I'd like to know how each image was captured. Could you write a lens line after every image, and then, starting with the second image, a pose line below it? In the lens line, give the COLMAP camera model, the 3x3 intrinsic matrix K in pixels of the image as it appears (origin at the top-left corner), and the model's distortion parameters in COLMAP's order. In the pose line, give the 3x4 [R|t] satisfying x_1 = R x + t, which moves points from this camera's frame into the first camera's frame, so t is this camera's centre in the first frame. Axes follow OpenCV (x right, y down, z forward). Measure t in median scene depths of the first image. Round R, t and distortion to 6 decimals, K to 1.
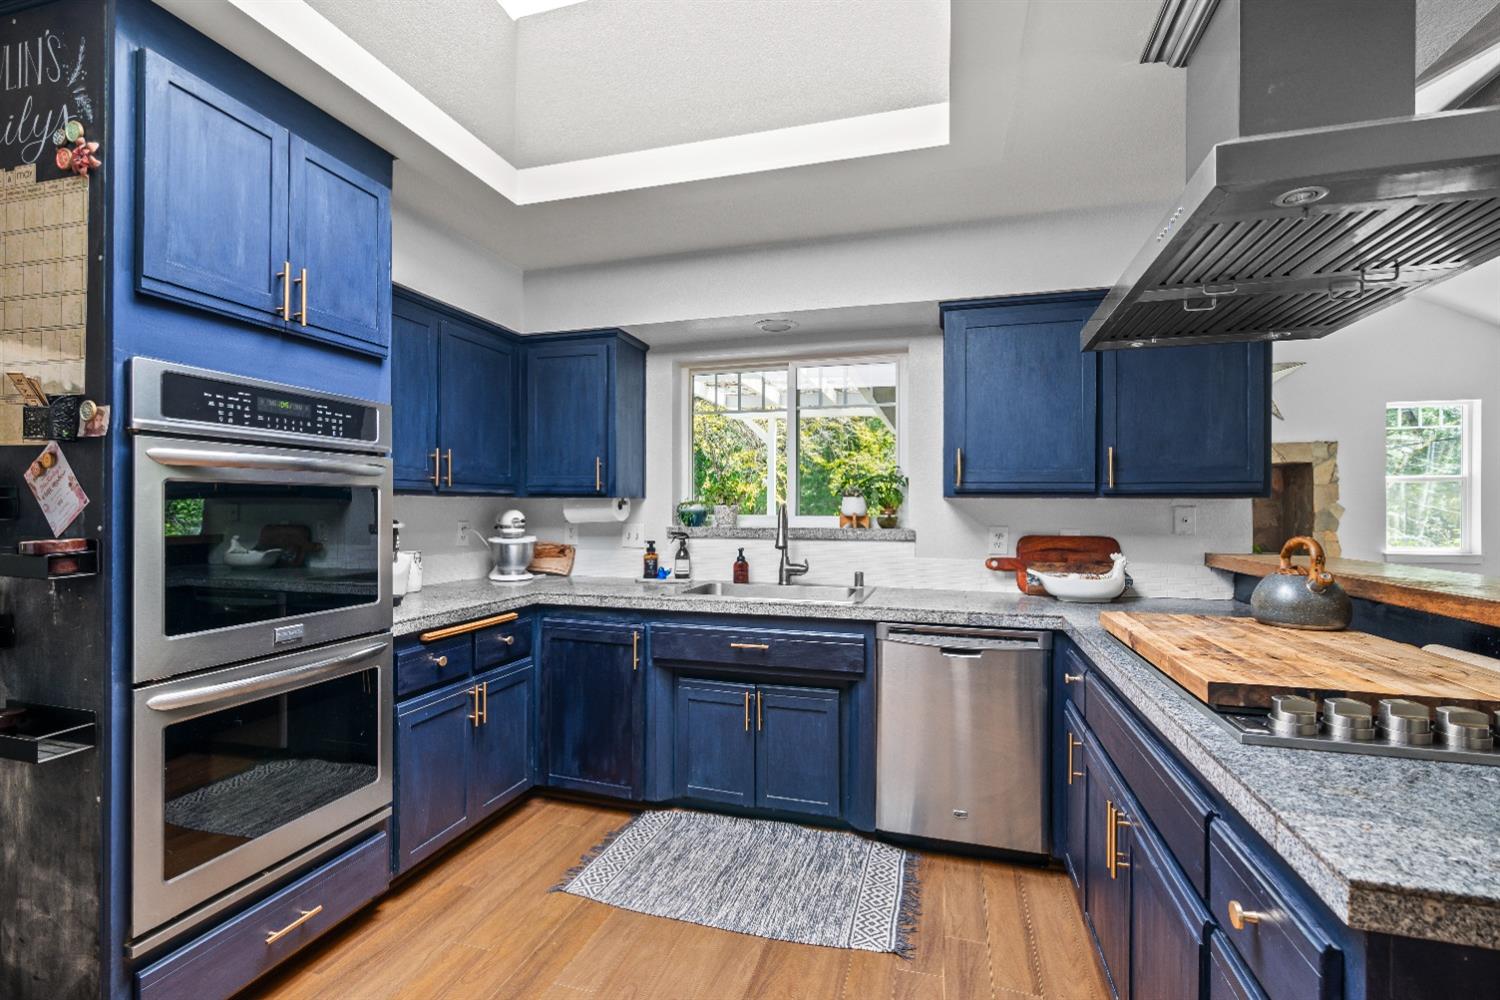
lens RADIAL K [[660.6, 0, 755.6], [0, 660.6, 510.4], [0, 0, 1]] dist [-0.003267, -0.000642]
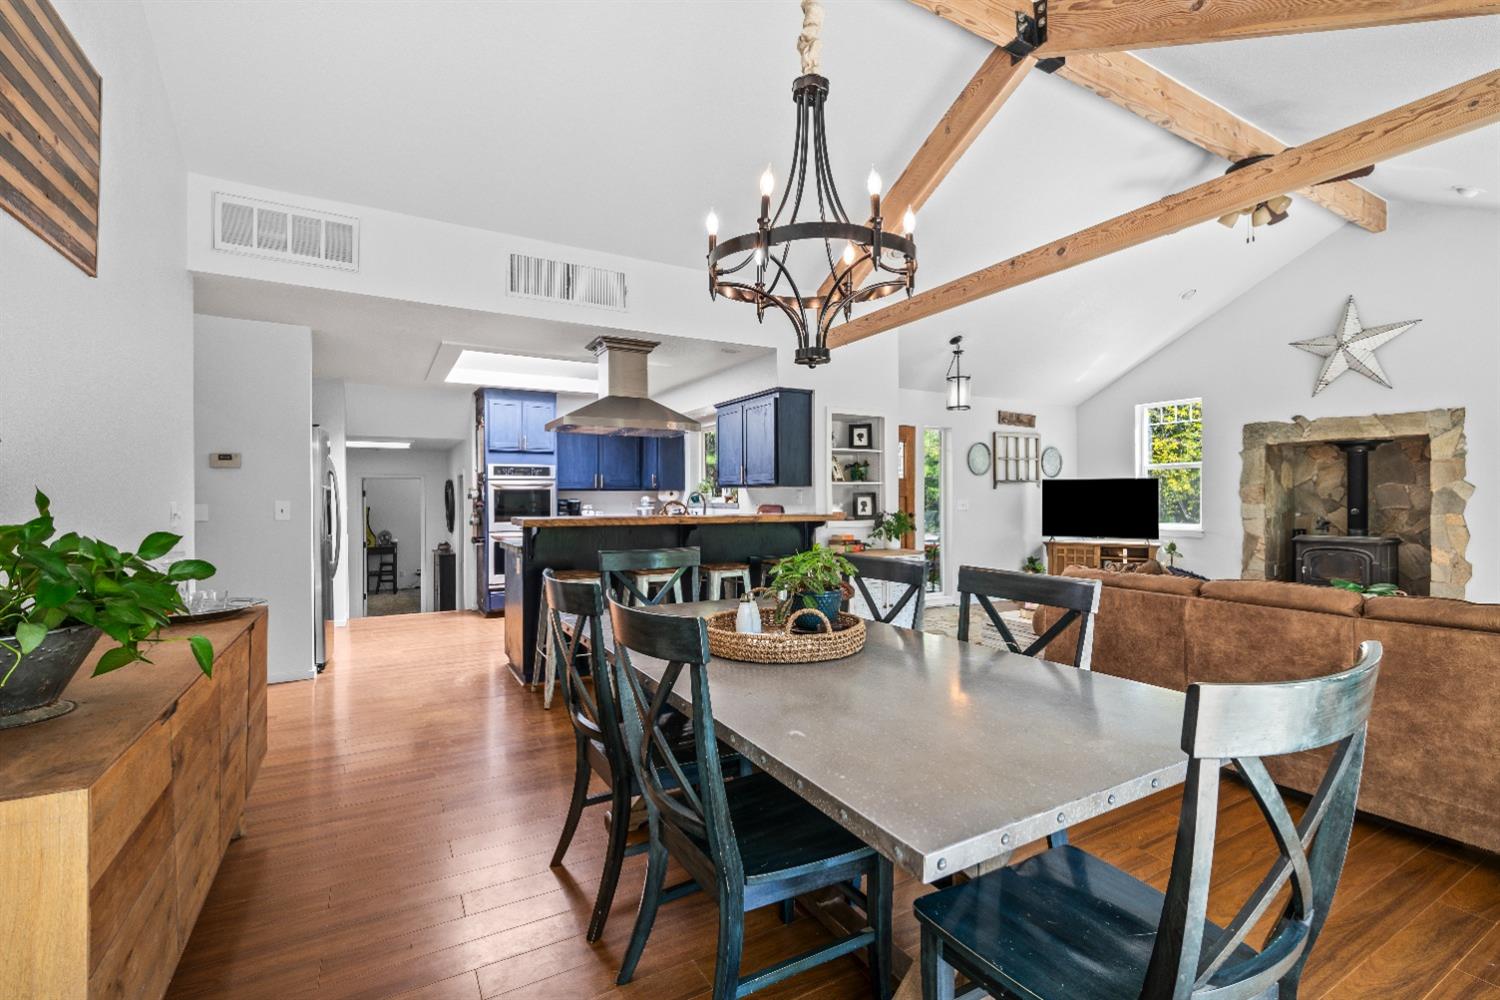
lens RADIAL K [[655.9, 0, 750.0], [0, 655.9, 500.0], [0, 0, 1]] dist [-0.000401, -0.000089]
pose [[0.716411, -0.005876, -0.697653, 1.729251], [0.004760, 0.999982, -0.003534, 0.025978], [0.697662, -0.000790, 0.716427, -0.506865]]
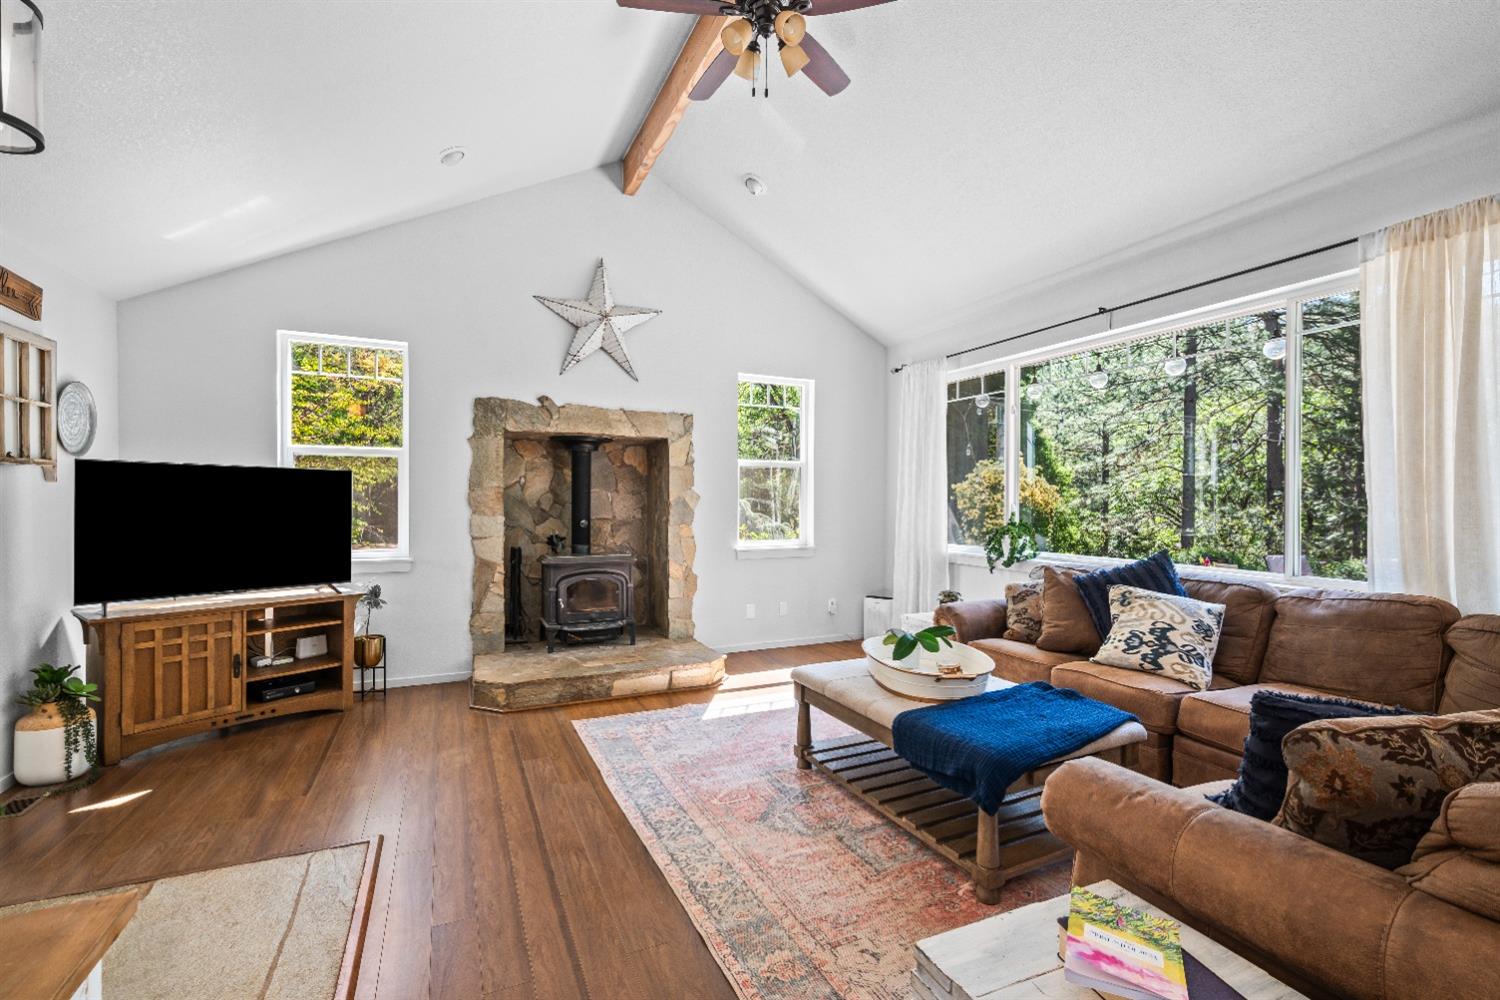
lens RADIAL K [[655.9, 0, 750.0], [0, 655.9, 500.0], [0, 0, 1]] dist [-0.000401, -0.000089]
pose [[0.754984, 0.000231, 0.655744, 0.863771], [-0.001458, 0.999998, 0.001325, 0.000270], [-0.655742, -0.001956, 0.754983, 0.730083]]
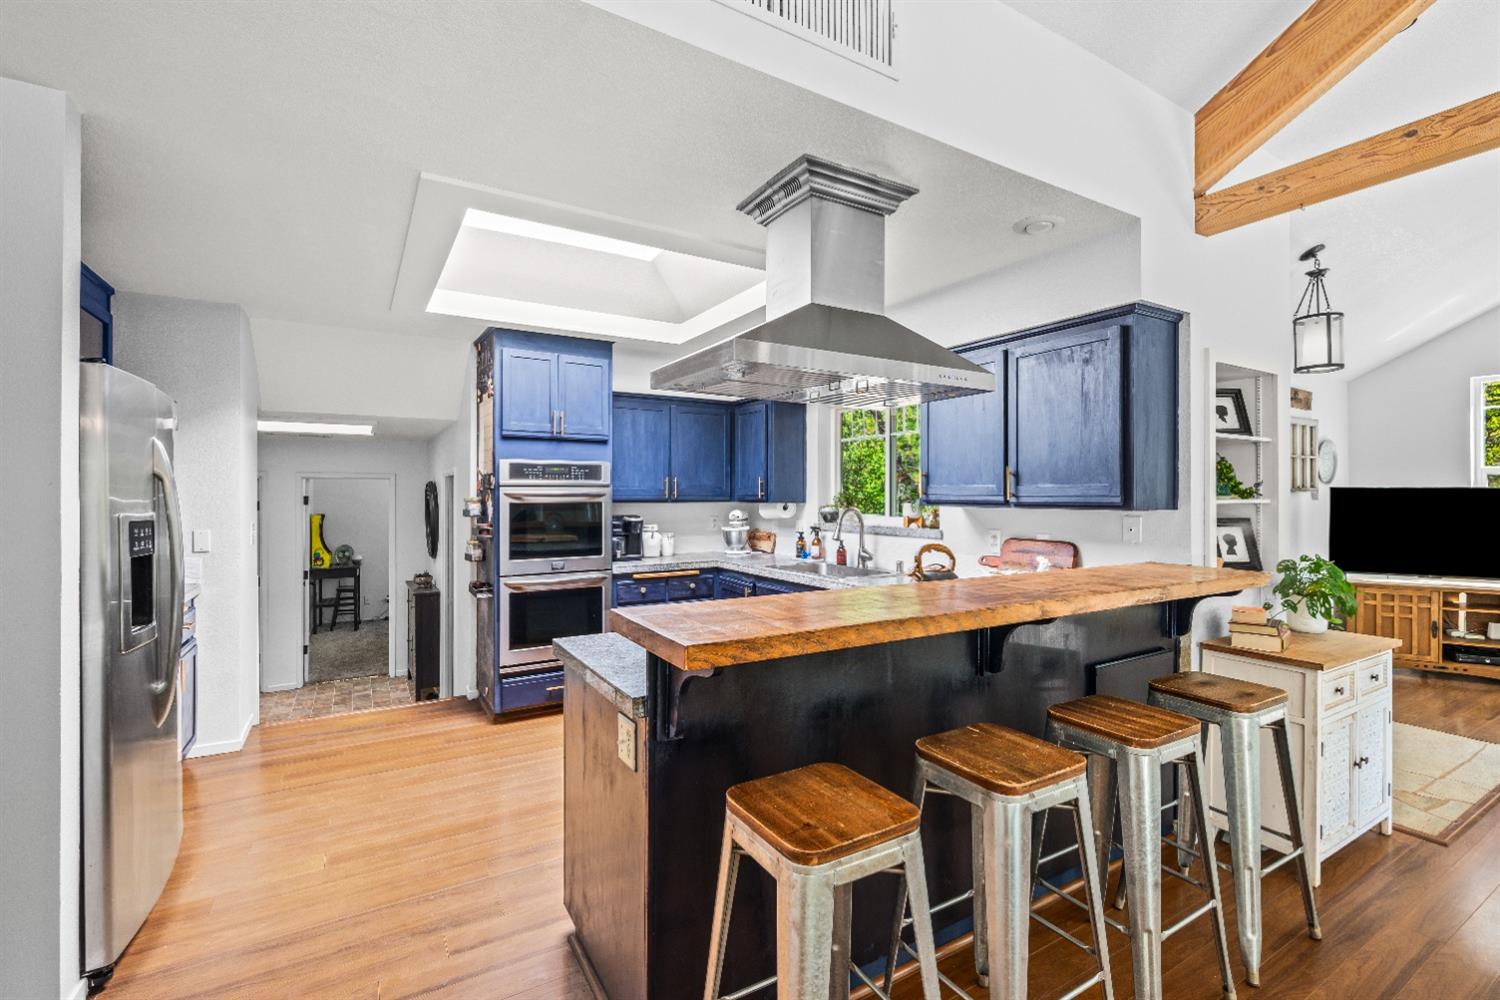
lens RADIAL K [[665.9, 0, 760.3], [0, 665.9, 499.0], [0, 0, 1]] dist [-0.000315, 0.000071]
pose [[0.737870, 0.000754, -0.674942, 0.818641], [-0.000261, 1.000000, 0.000832, -0.030243], [0.674942, -0.000438, 0.737870, -0.158899]]
